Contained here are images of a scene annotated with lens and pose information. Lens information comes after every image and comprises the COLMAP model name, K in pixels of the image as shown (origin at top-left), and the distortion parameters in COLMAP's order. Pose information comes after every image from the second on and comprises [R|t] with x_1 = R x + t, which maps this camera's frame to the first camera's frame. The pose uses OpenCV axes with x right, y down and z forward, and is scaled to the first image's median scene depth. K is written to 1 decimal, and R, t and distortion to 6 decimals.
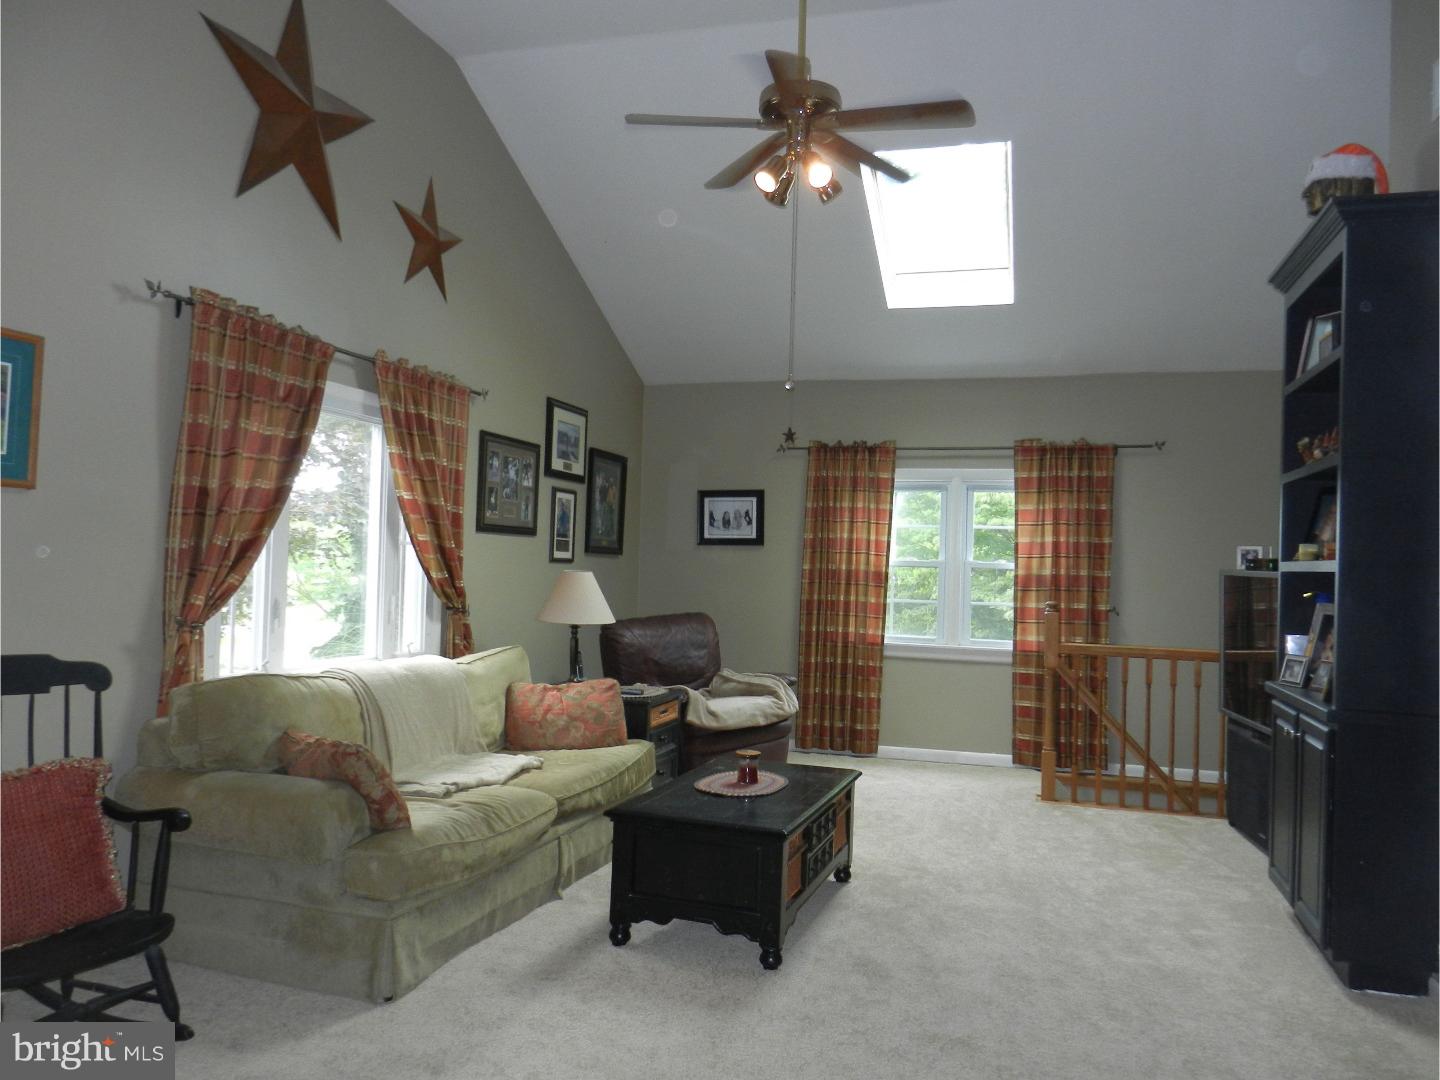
lens RADIAL K [[1063.2, 0, 719.1], [0, 1063.2, 538.7], [0, 0, 1]] dist [-0.008269, 0.016691]
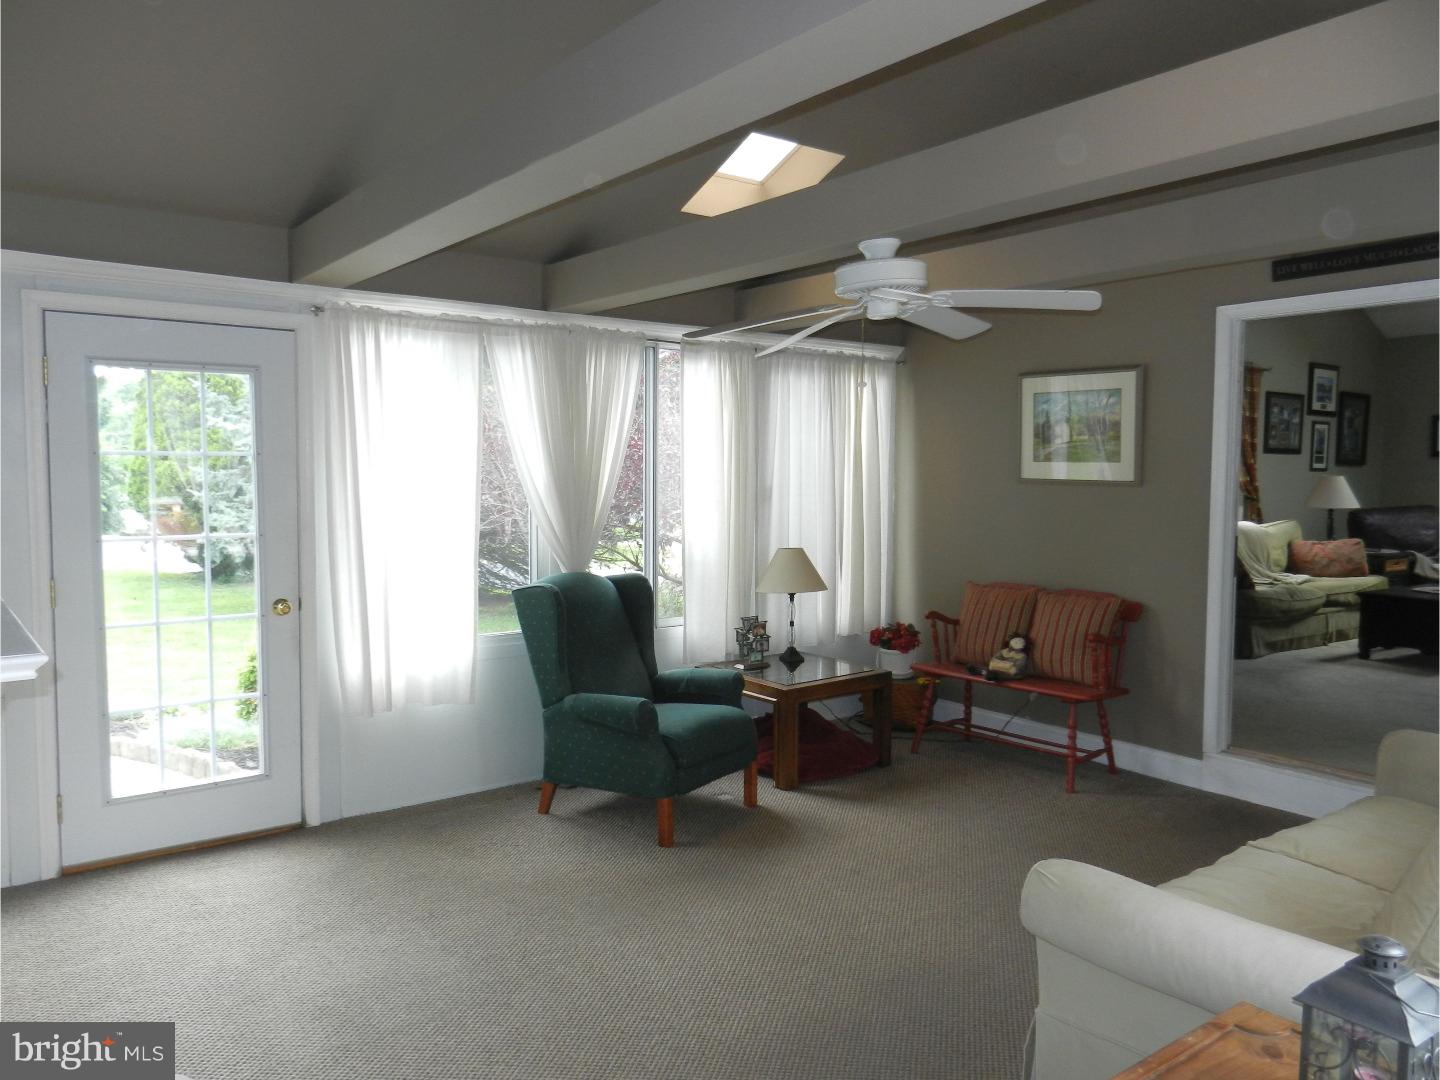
lens RADIAL K [[1063.2, 0, 706.9], [0, 1063.2, 536.0], [0, 0, 1]] dist [-0.008269, 0.016691]
pose [[0.801632, 0.018249, -0.597539, 0.066504], [0.028144, 0.997274, 0.068213, -0.014362], [0.597155, -0.071499, 0.798933, -0.826349]]
